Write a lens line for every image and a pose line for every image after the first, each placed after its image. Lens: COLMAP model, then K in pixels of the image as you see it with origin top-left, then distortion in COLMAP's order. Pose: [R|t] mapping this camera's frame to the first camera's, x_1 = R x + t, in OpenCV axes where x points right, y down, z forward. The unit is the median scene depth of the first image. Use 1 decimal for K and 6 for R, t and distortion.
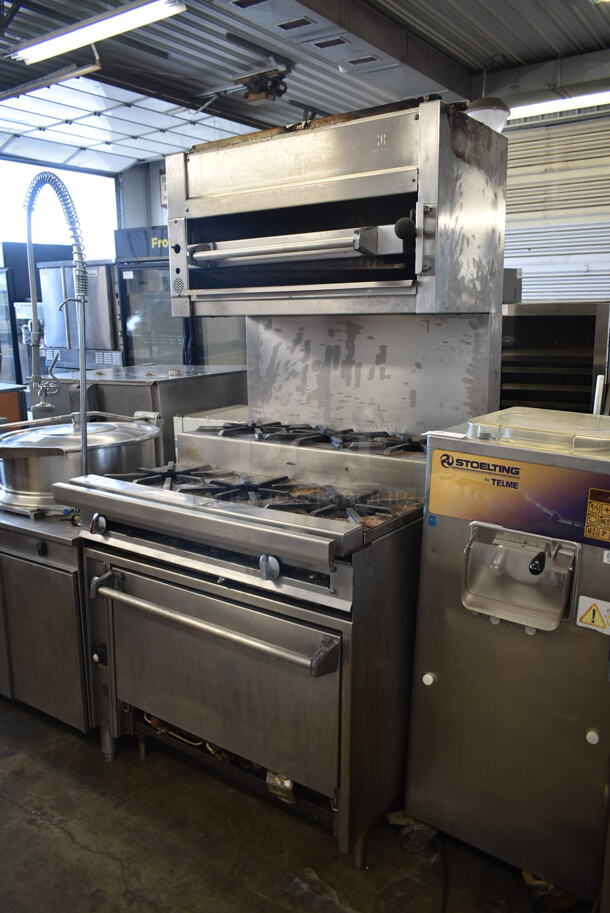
lens RADIAL K [[698.4, 0, 301.9], [0, 698.4, 455.1], [0, 0, 1]] dist [-0.026051, 0.008029]
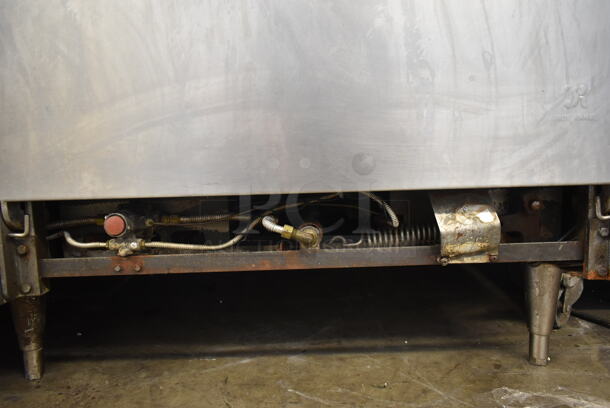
lens RADIAL K [[466.6, 0, 307.2], [0, 466.6, 202.0], [0, 0, 1]] dist [-0.026051, 0.008029]
pose [[0.820864, -0.098296, 0.562601, -0.259078], [0.135330, 0.990500, -0.024396, 0.369649], [-0.554859, 0.096162, 0.826368, 0.646587]]
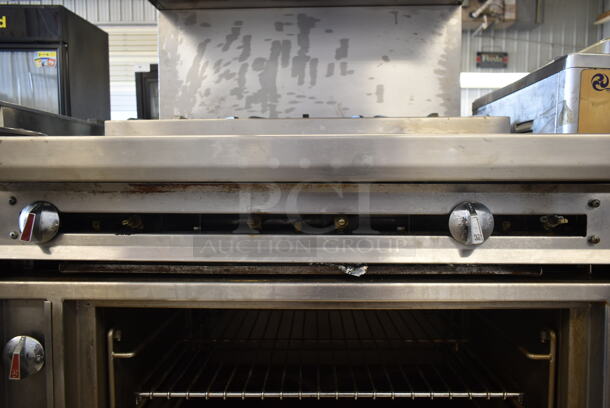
lens RADIAL K [[466.6, 0, 307.2], [0, 466.6, 202.0], [0, 0, 1]] dist [-0.026051, 0.008029]
pose [[0.832732, -0.024275, 0.553144, -0.293122], [0.101713, 0.988743, -0.109732, 0.131217], [-0.544254, 0.147639, 0.825827, 0.569643]]
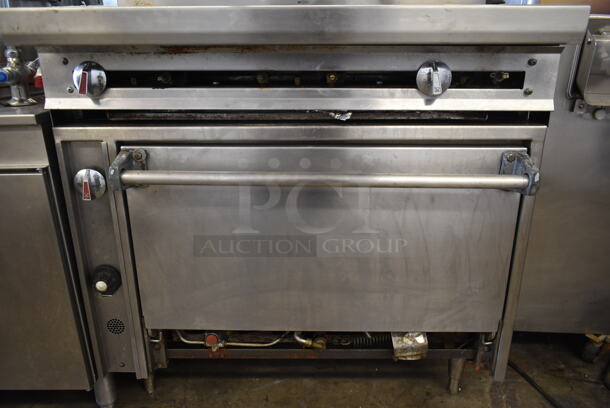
lens RADIAL K [[466.6, 0, 307.2], [0, 466.6, 202.0], [0, 0, 1]] dist [-0.026051, 0.008029]
pose [[0.822568, -0.195159, 0.534130, -0.349488], [0.106102, 0.975444, 0.193006, 0.137077], [-0.558681, -0.102088, 0.823076, 0.494420]]
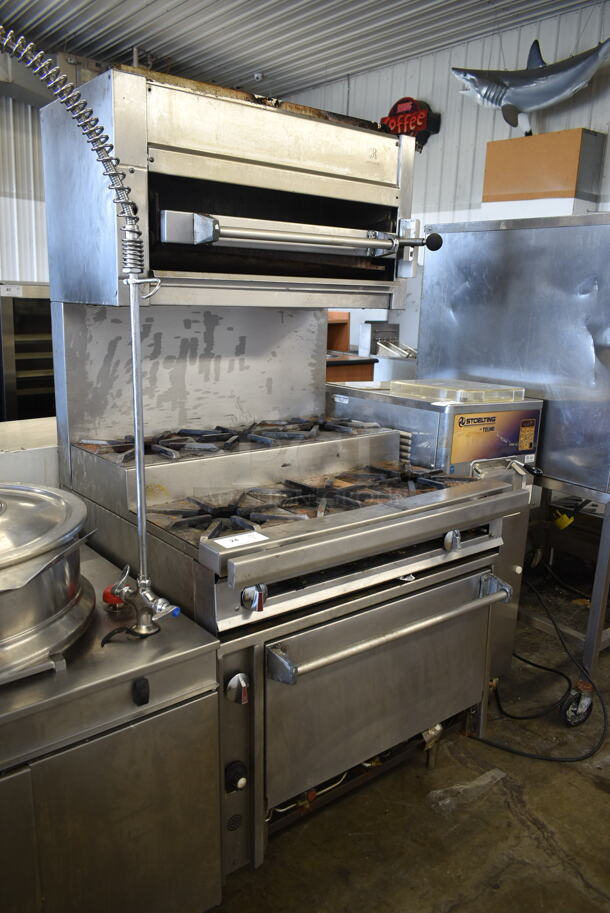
lens RADIAL K [[698.4, 0, 301.9], [0, 698.4, 455.1], [0, 0, 1]] dist [-0.026051, 0.008029]
pose [[0.284887, -0.194119, 0.938700, -0.867922], [0.157045, 0.975500, 0.154067, -0.139043], [-0.945609, 0.103526, 0.308393, 0.665102]]
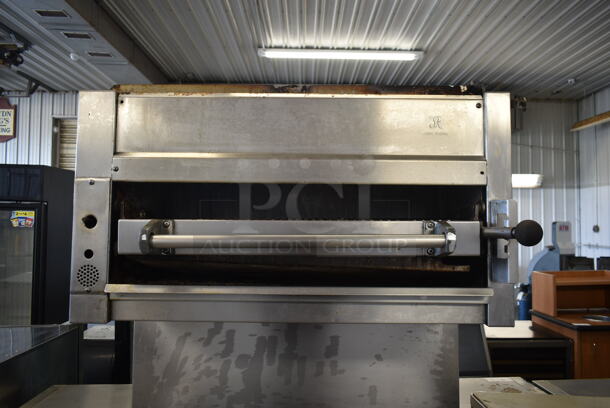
lens RADIAL K [[466.6, 0, 307.2], [0, 466.6, 202.0], [0, 0, 1]] dist [-0.026051, 0.008029]
pose [[0.814040, 0.059394, 0.577764, -0.276173], [0.095804, 0.967400, -0.234432, -0.196147], [-0.572853, 0.246189, 0.781812, 0.545301]]
